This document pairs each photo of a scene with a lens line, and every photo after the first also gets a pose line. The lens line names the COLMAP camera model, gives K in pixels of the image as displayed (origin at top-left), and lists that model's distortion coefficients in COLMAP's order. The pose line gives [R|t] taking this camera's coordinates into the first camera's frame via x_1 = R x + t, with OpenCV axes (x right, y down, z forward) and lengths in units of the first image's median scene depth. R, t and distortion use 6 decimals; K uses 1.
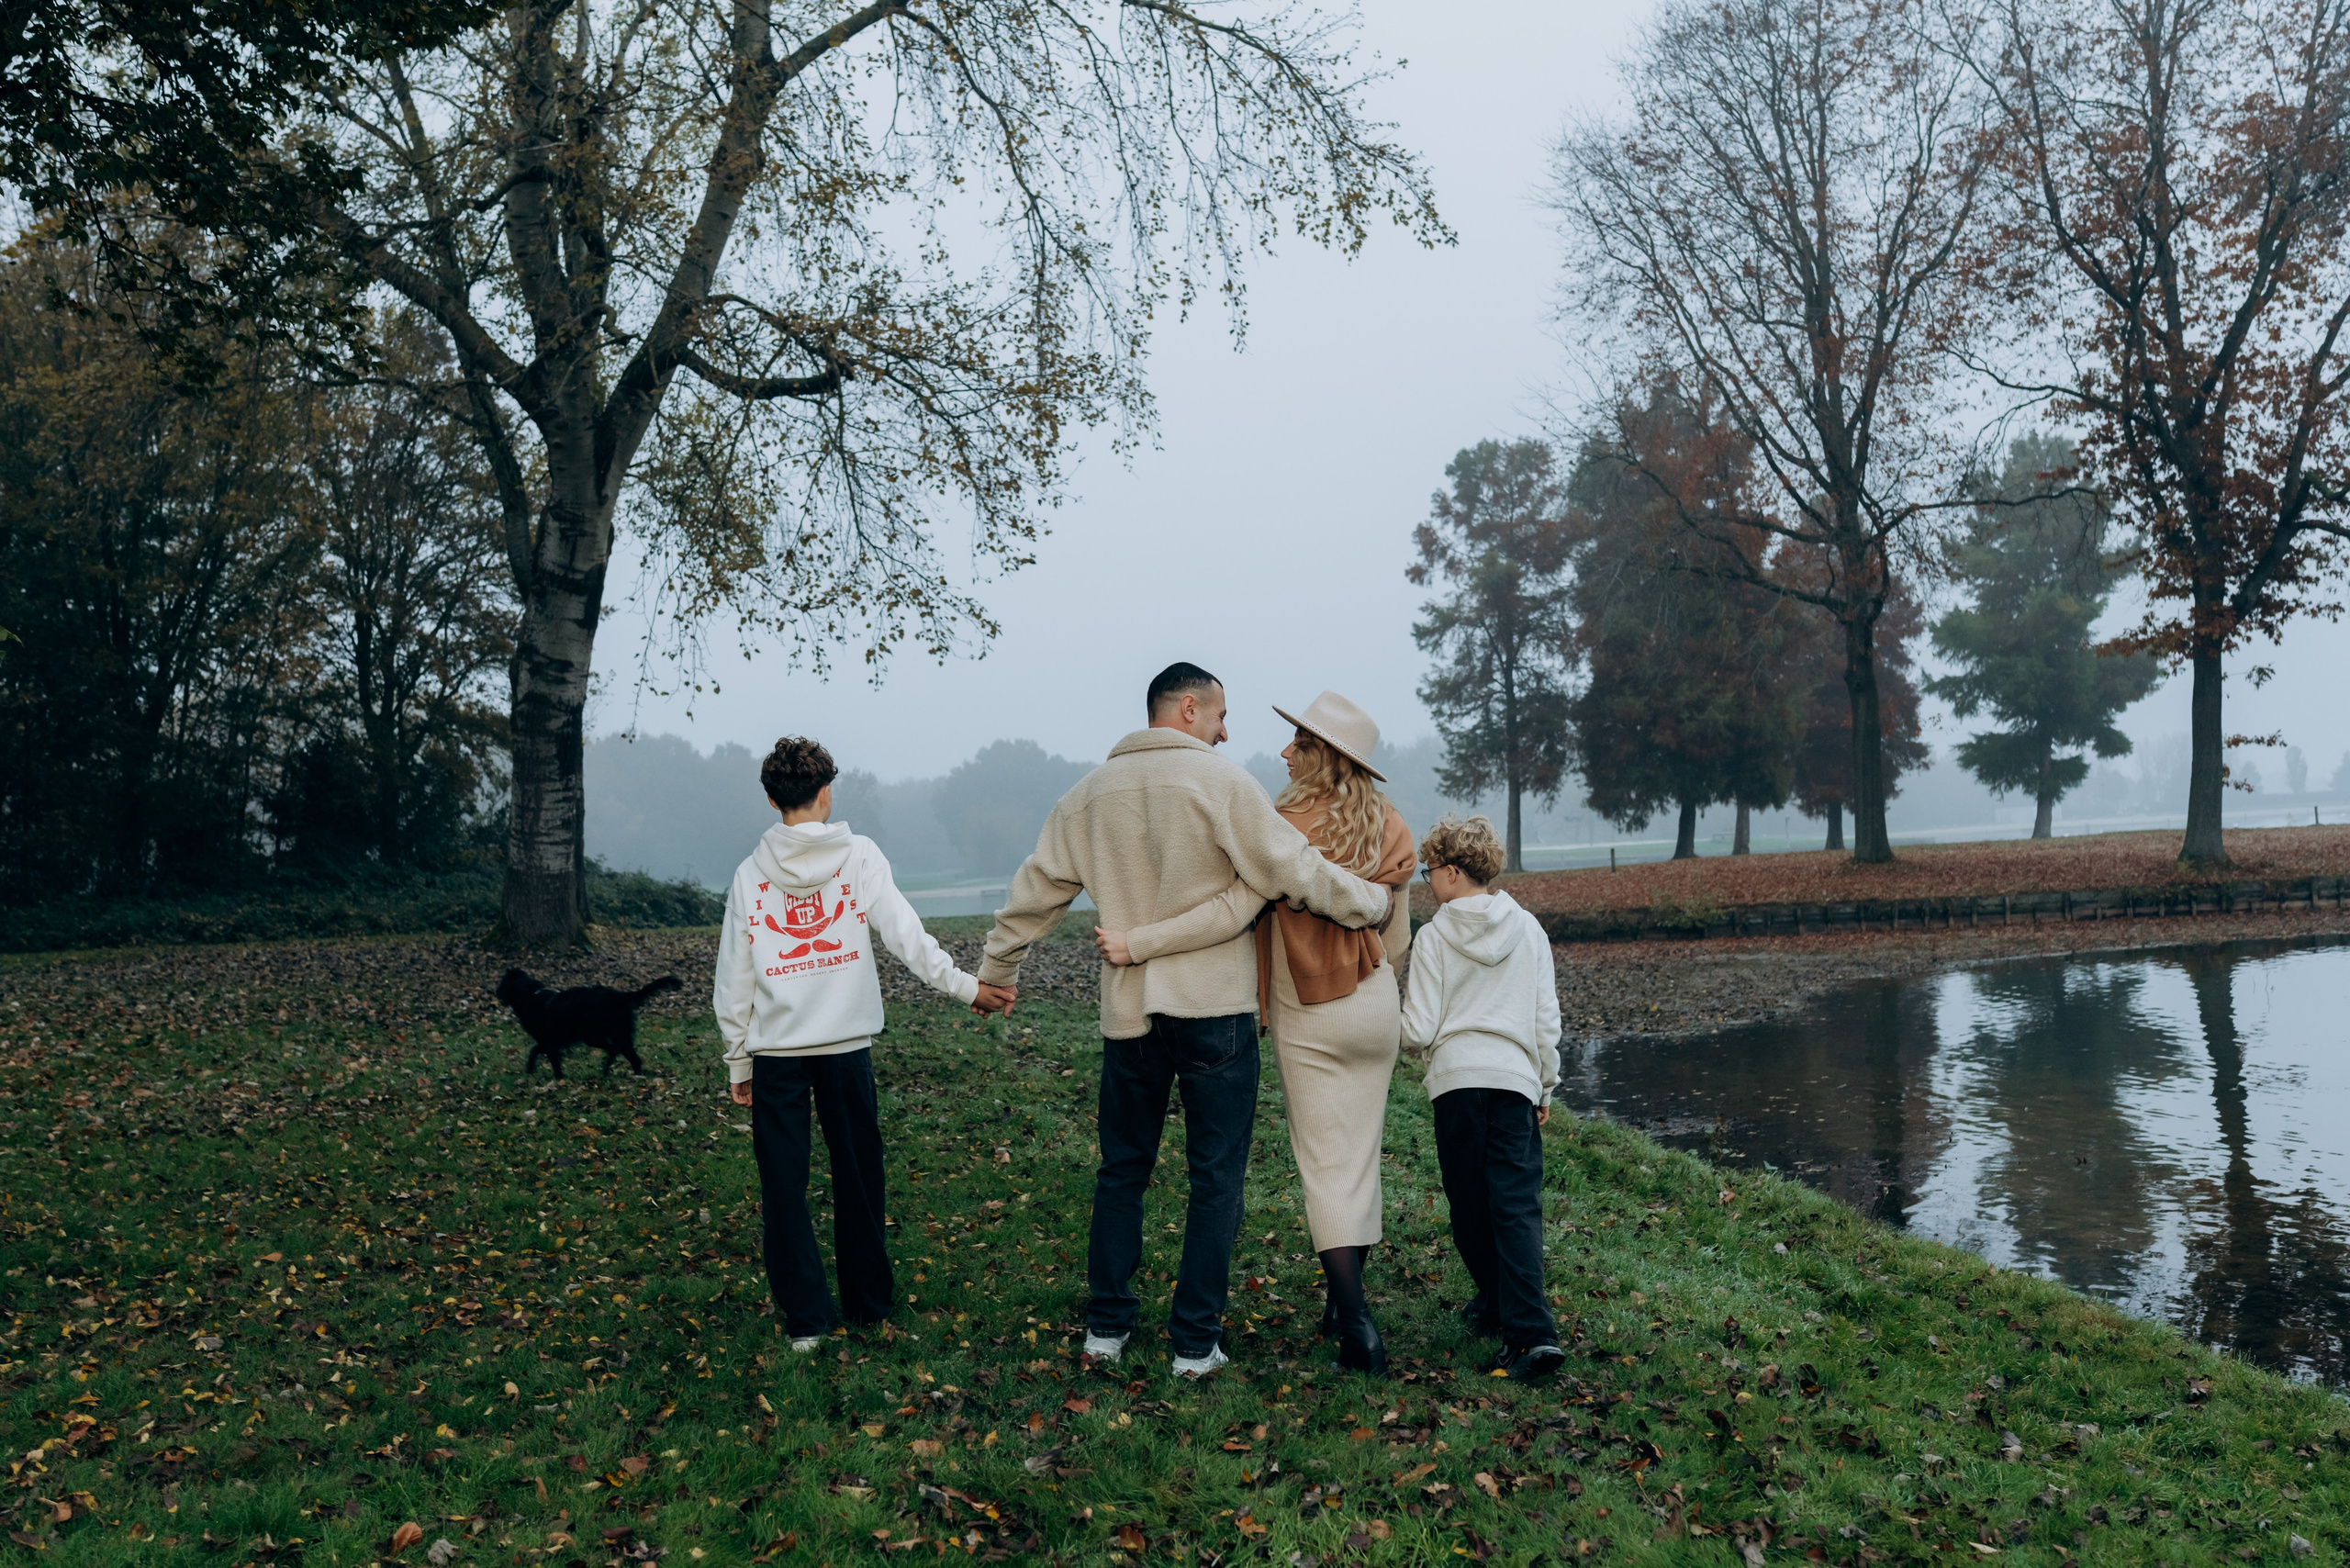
lens RADIAL K [[2239.8, 0, 1158.3], [0, 2239.8, 763.7], [0, 0, 1]] dist [-0.108781, 0.000000]
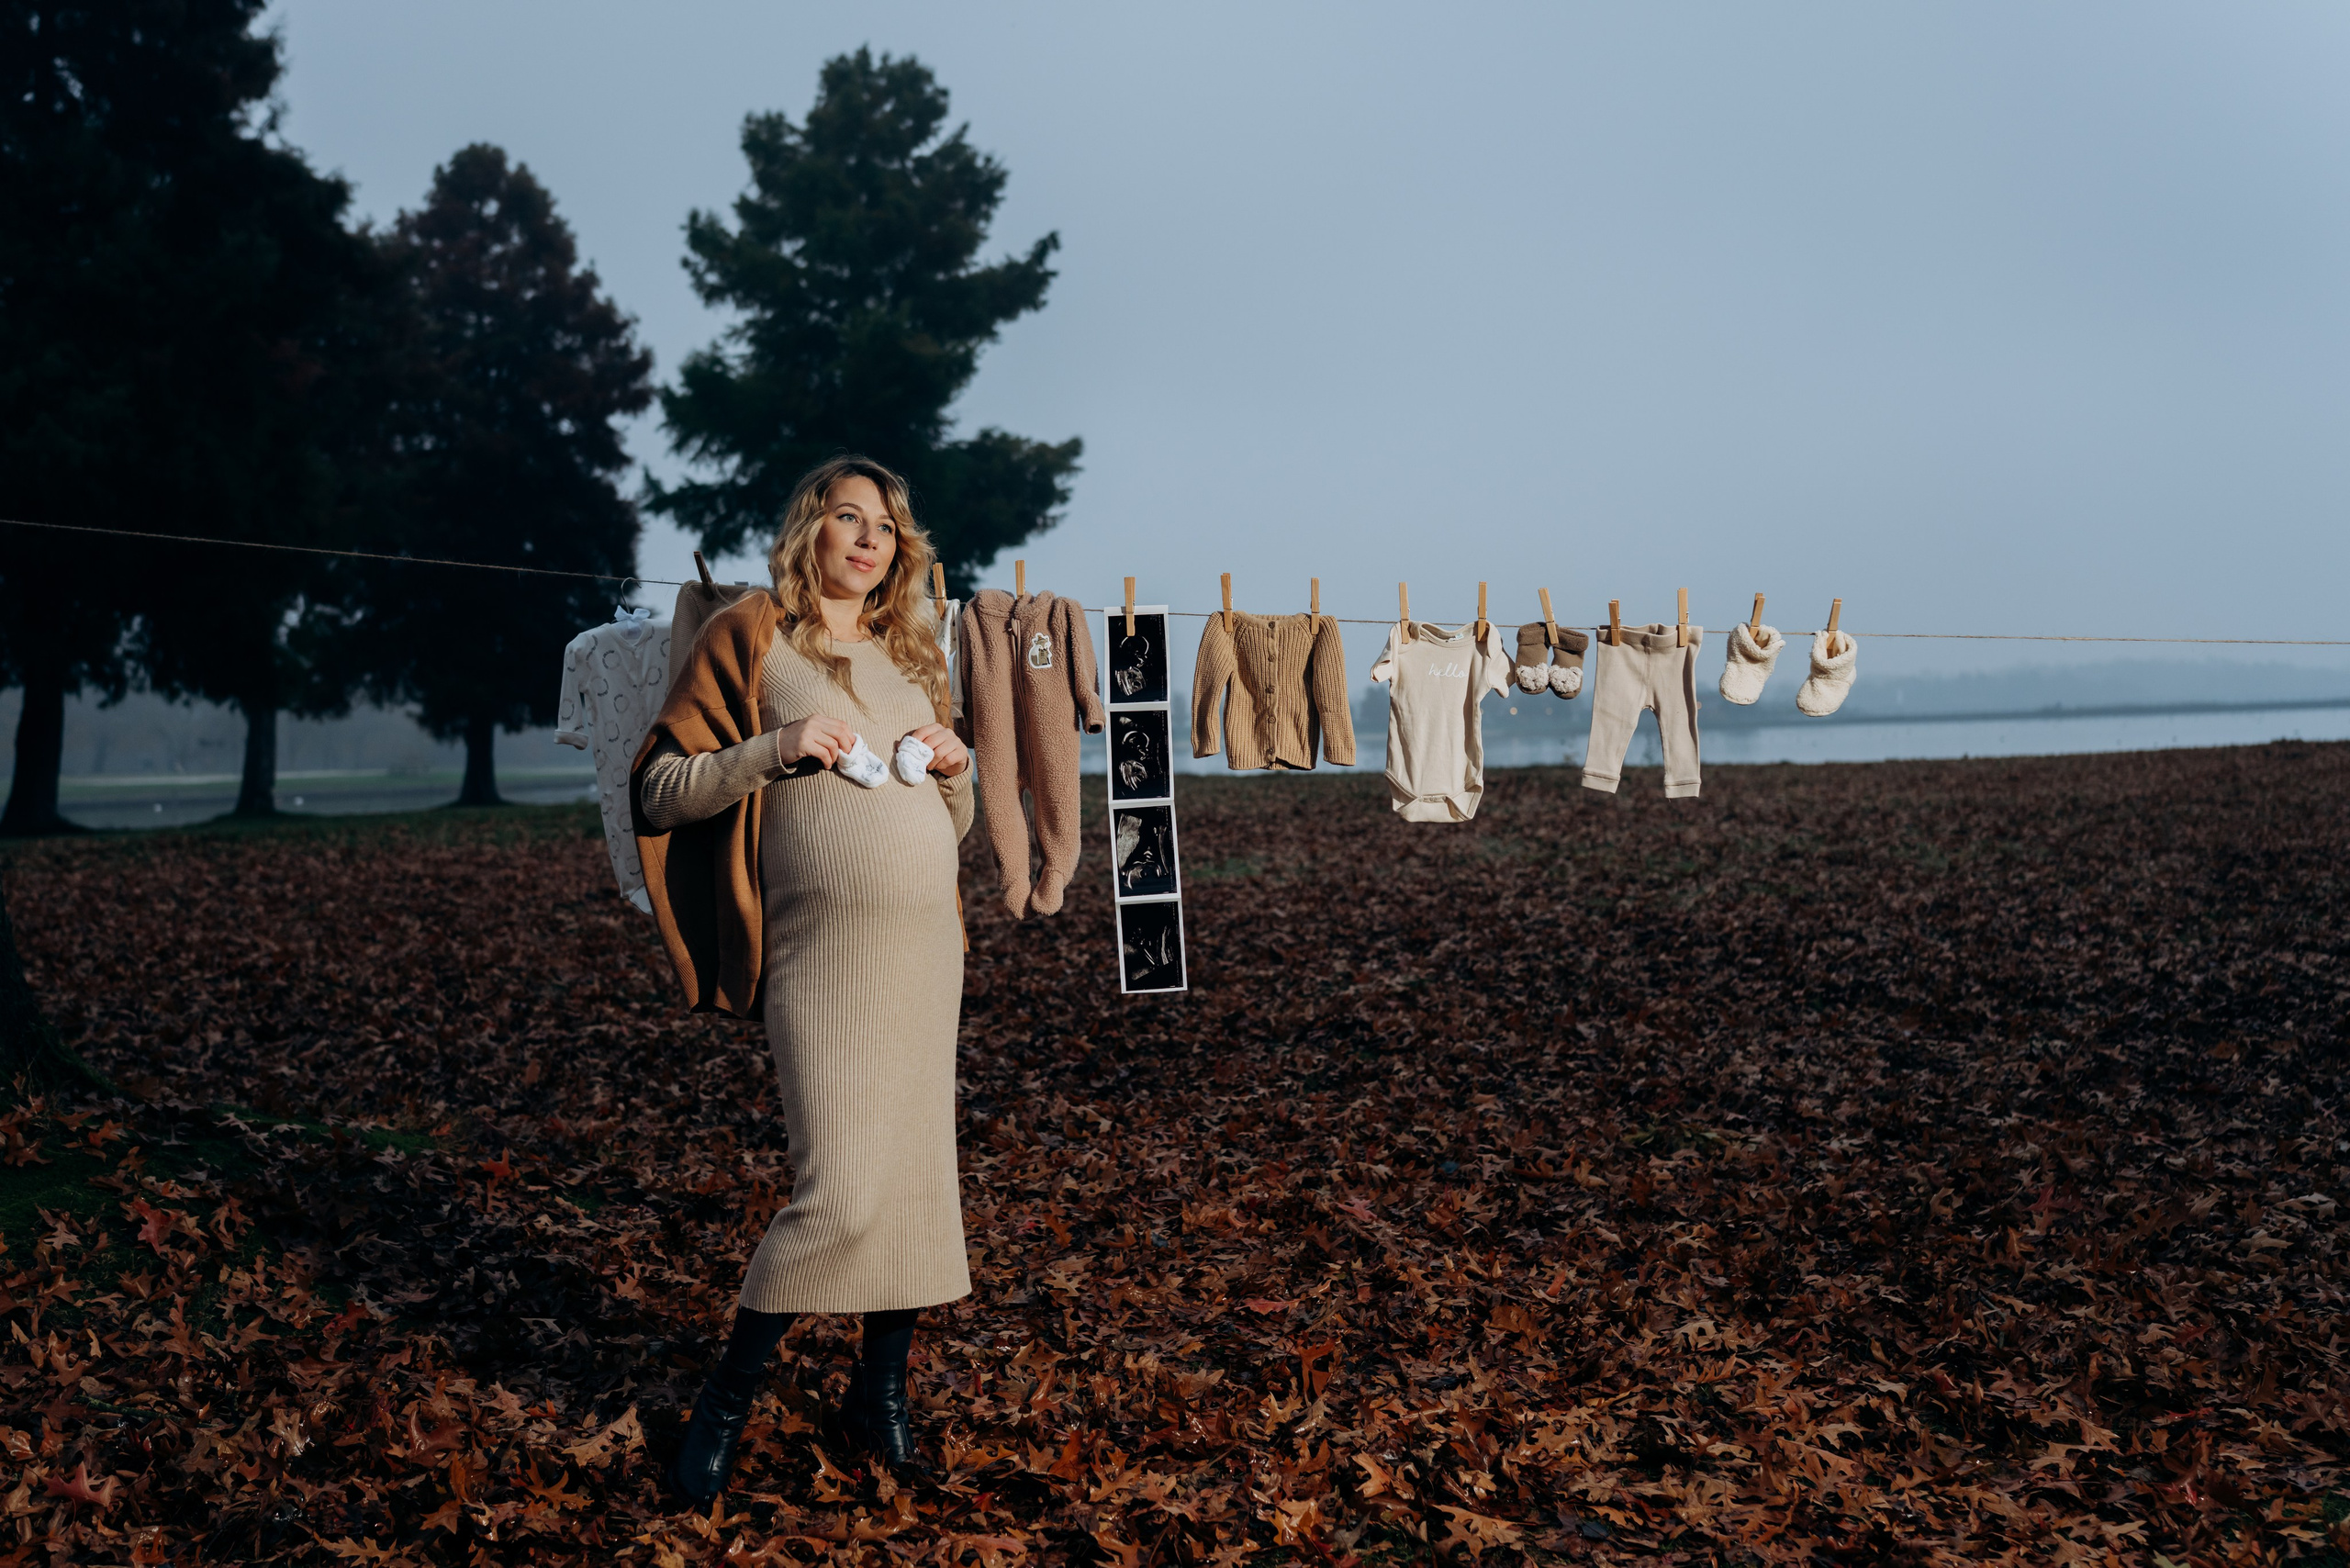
lens RADIAL K [[2239.8, 0, 1149.7], [0, 2239.8, 751.2], [0, 0, 1]] dist [-0.108781, 0.000000]
pose [[0.856575, 0.017531, 0.515724, 0.669015], [-0.030969, 0.999368, 0.017466, 0.050835], [-0.515092, -0.030933, 0.856577, 1.819939]]
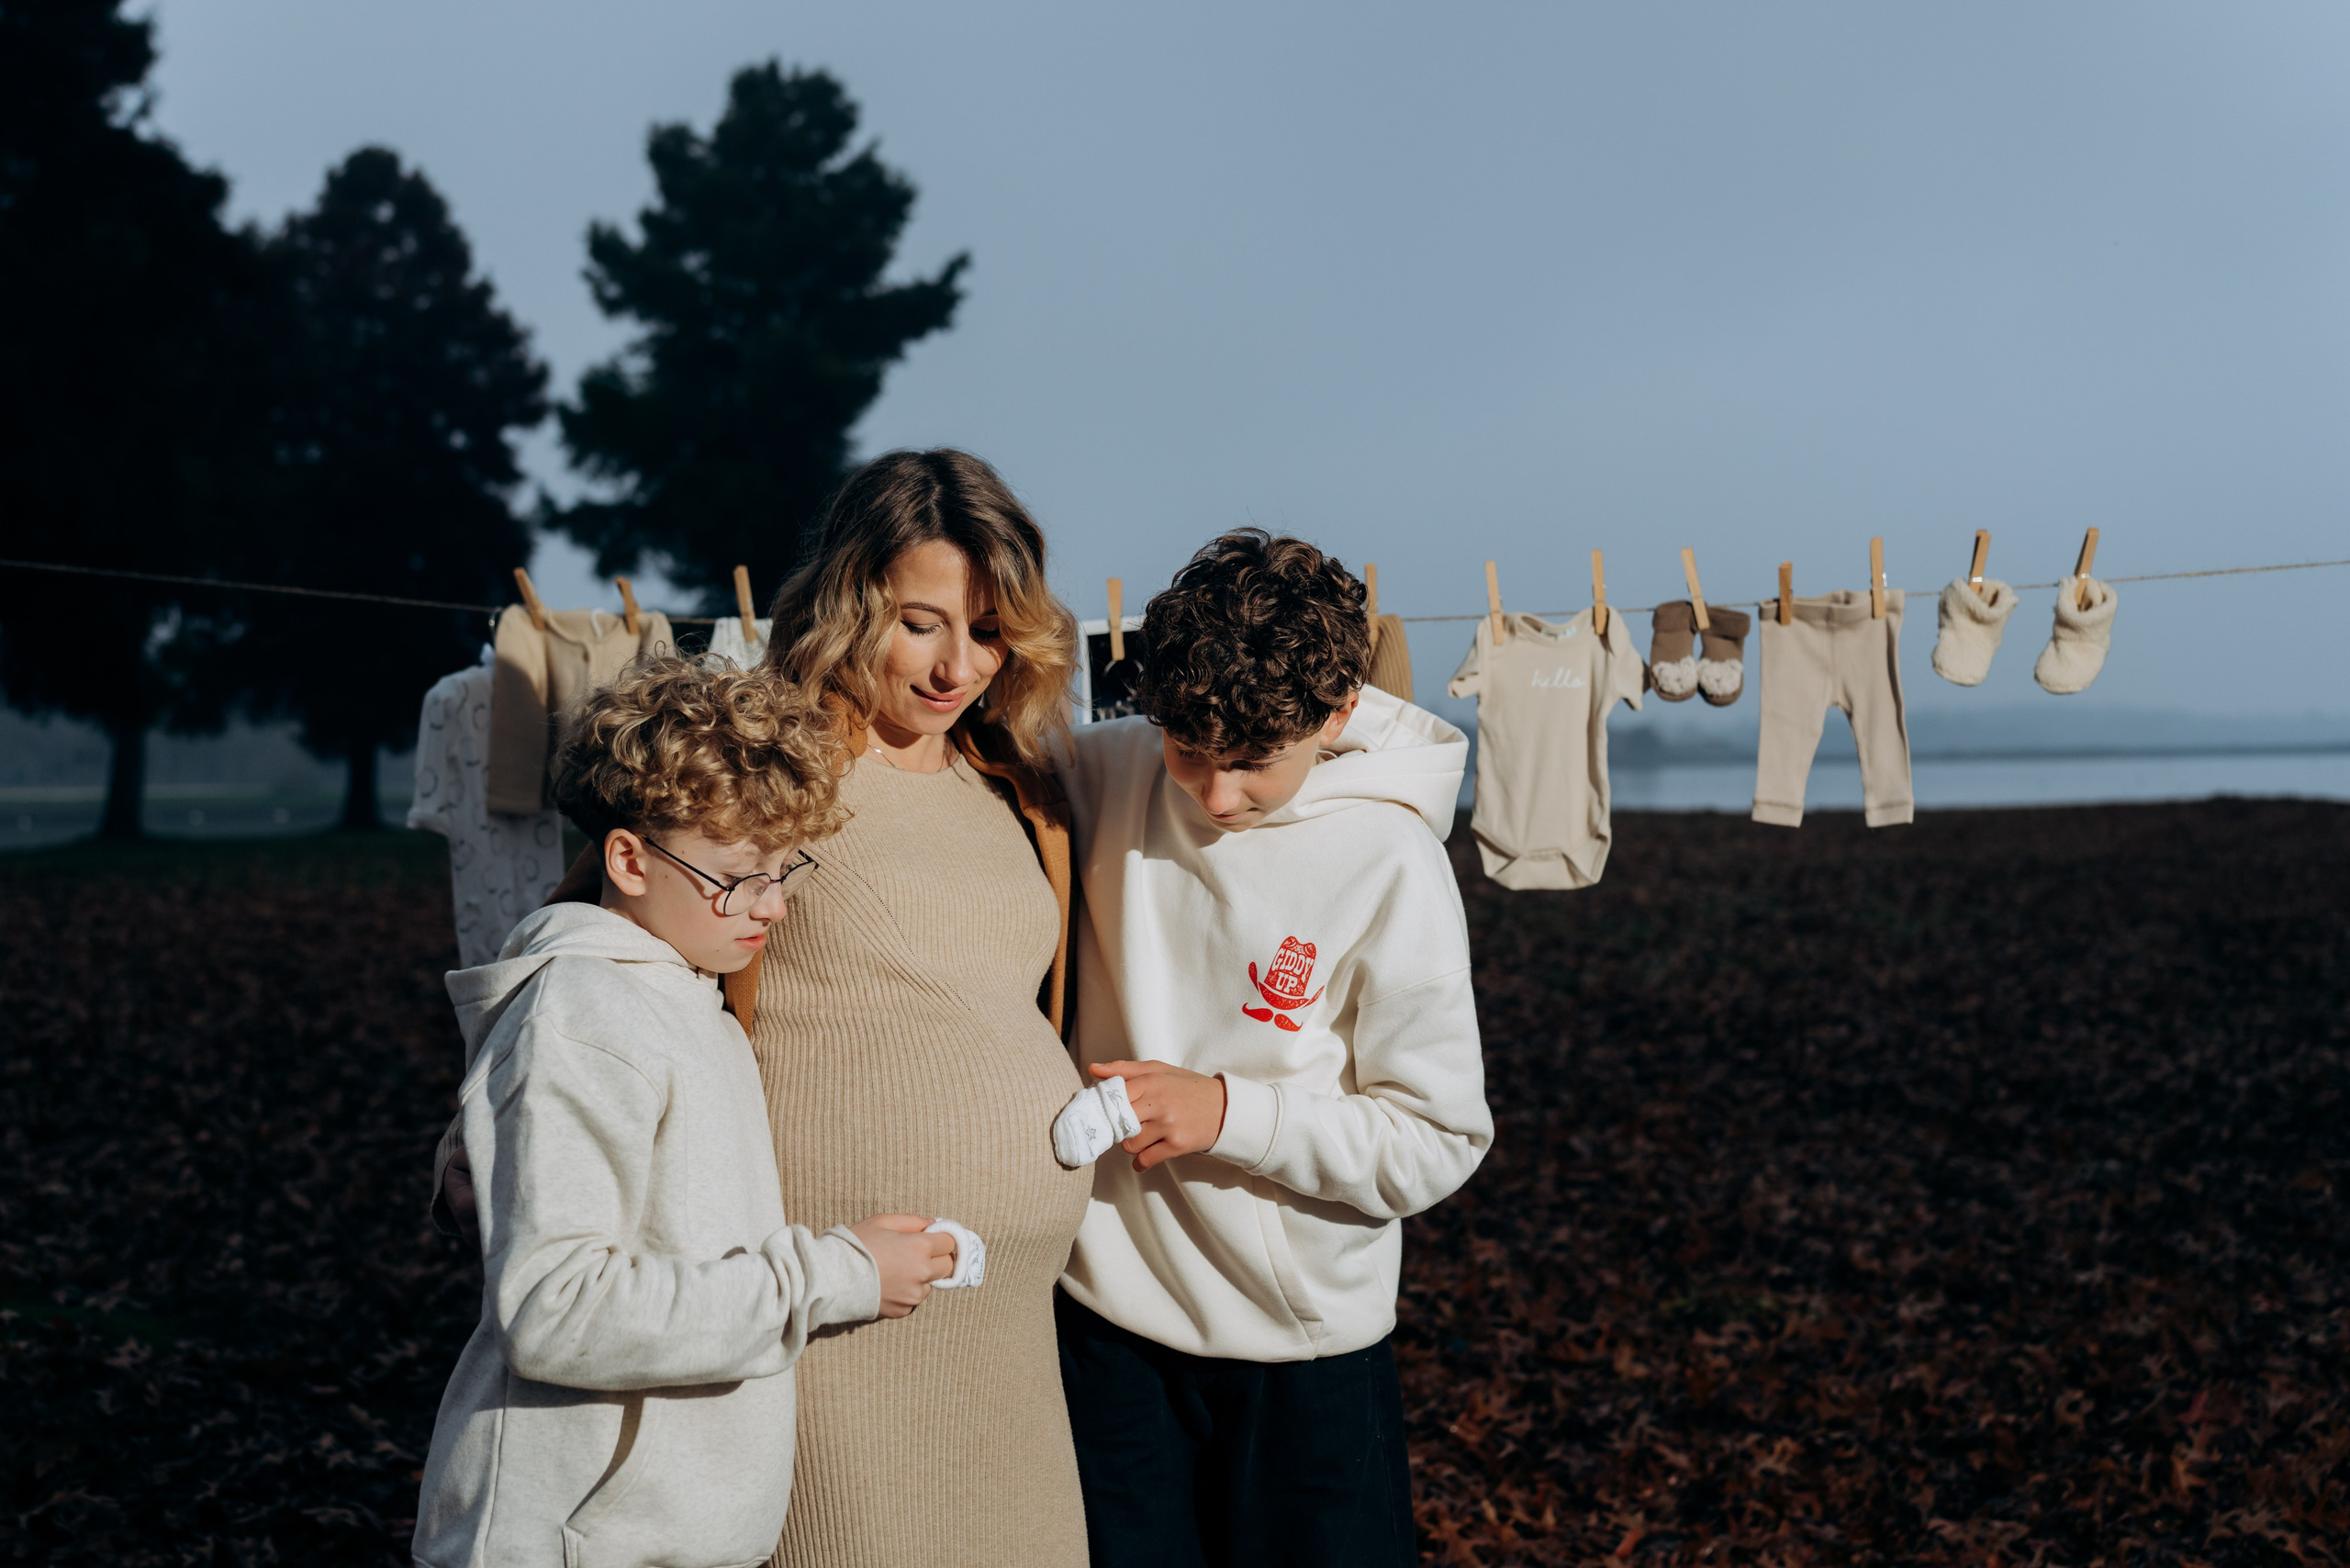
lens RADIAL K [[2239.8, 0, 1169.1], [0, 2239.8, 773.8], [0, 0, 1]] dist [-0.108781, 0.000000]
pose [[0.827674, 0.031990, 0.560297, 0.687843], [-0.047092, 0.998812, 0.012537, 0.046733], [-0.559230, -0.036763, 0.828197, 1.860398]]
